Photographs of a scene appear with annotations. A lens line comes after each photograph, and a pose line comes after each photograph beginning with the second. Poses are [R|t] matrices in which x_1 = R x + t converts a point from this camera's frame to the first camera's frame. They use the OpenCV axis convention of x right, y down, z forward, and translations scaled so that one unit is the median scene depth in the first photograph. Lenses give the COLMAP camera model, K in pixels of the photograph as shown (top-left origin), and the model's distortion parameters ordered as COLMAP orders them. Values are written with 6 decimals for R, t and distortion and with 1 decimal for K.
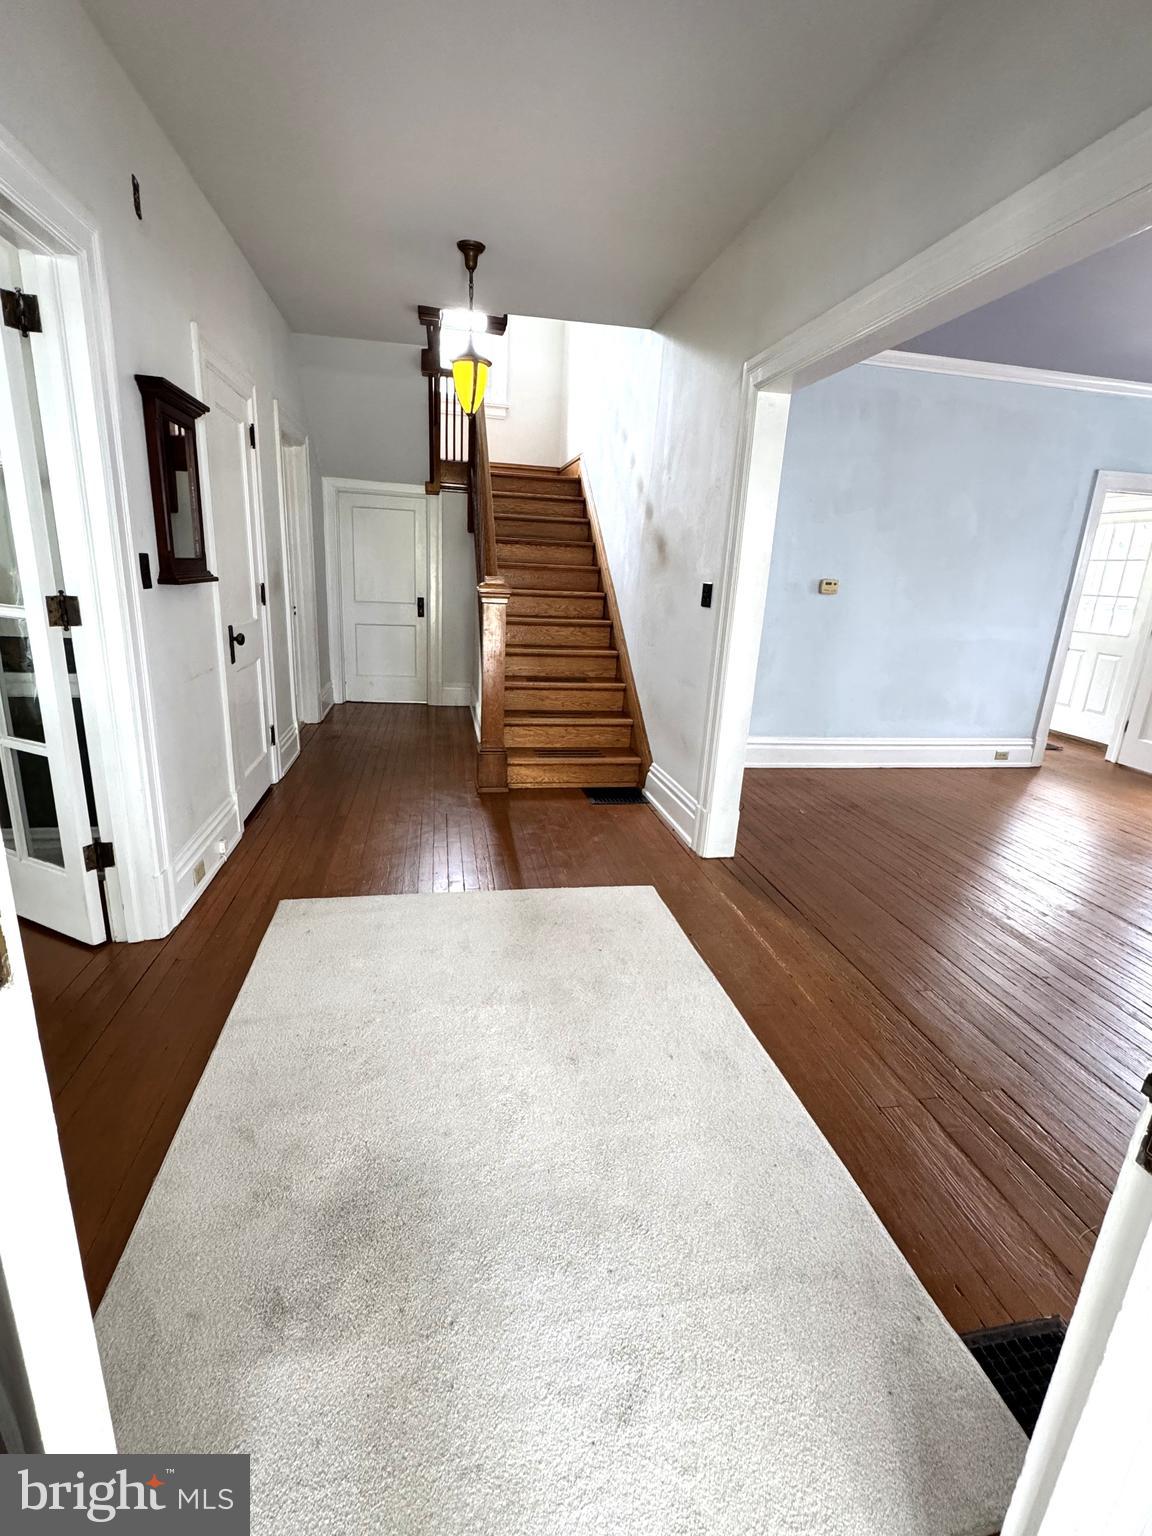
lens RADIAL K [[708.5, 0, 575.1], [0, 708.5, 772.4], [0, 0, 1]] dist [0.002193, 0.000358]
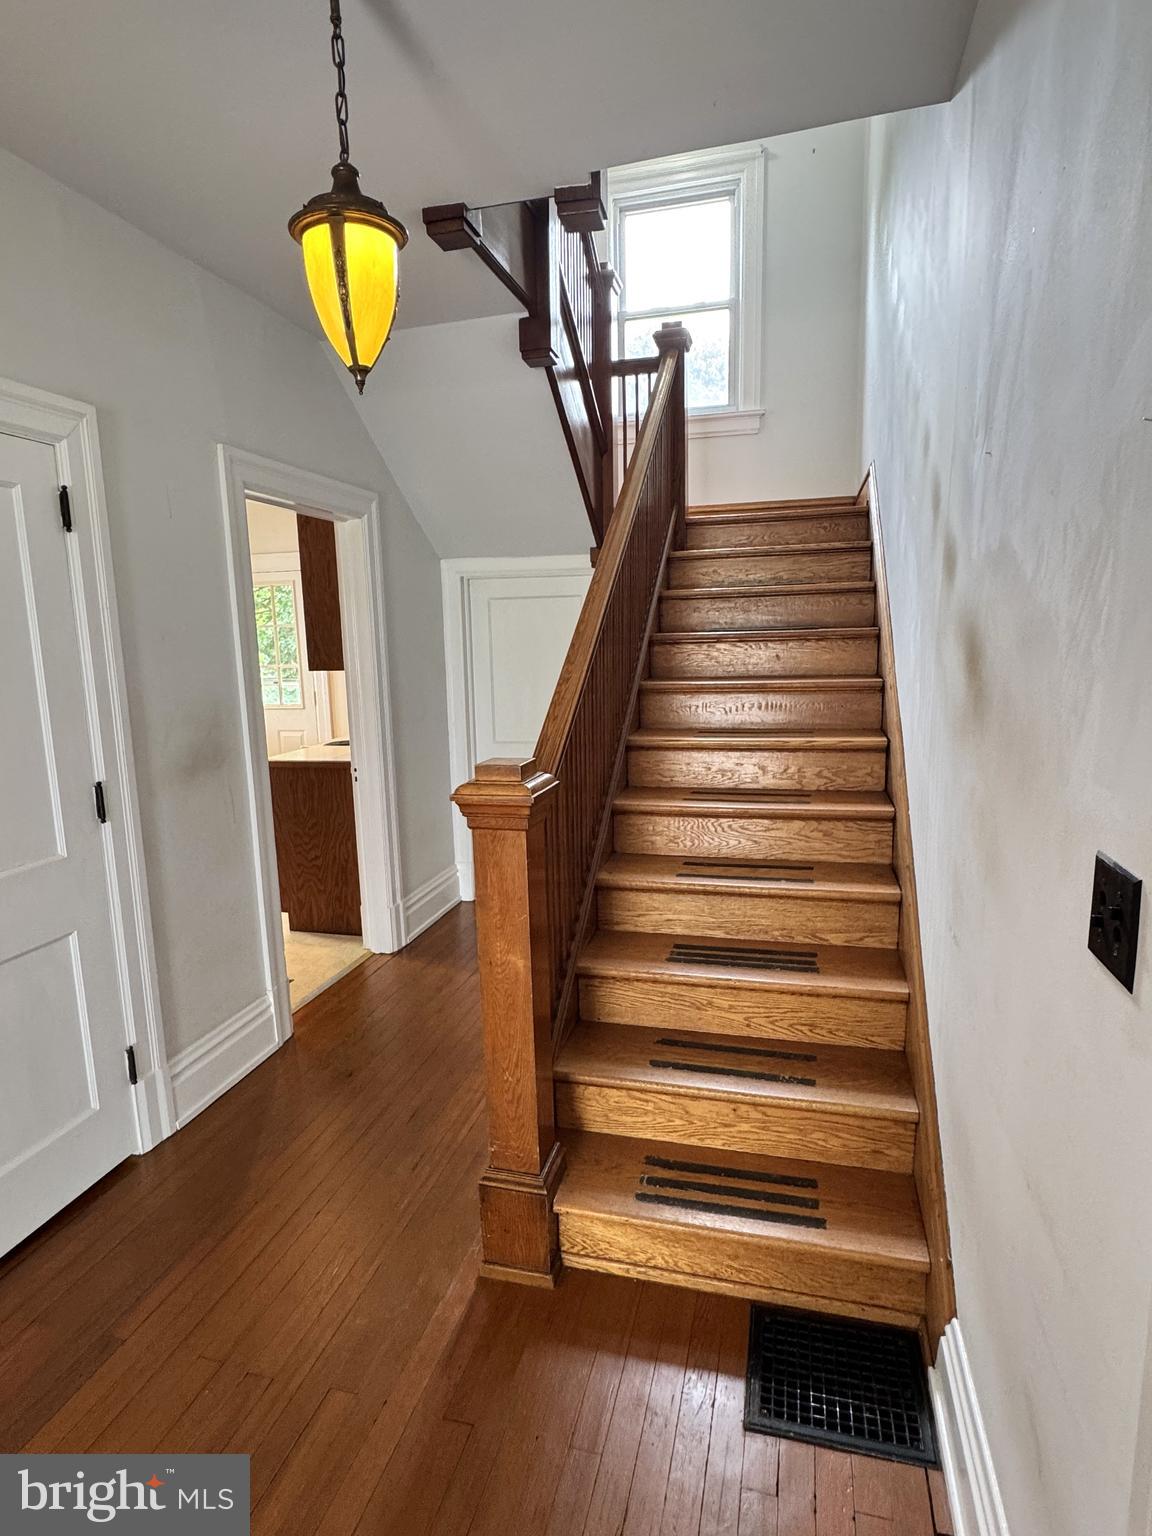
lens RADIAL K [[816.9, 0, 582.6], [0, 816.9, 763.8], [0, 0, 1]] dist [-0.001276, 0.000439]
pose [[0.897459, -0.001020, -0.441097, 0.104964], [-0.055234, 0.991866, -0.114674, -0.181241], [0.437626, 0.127279, 0.890103, 0.491350]]
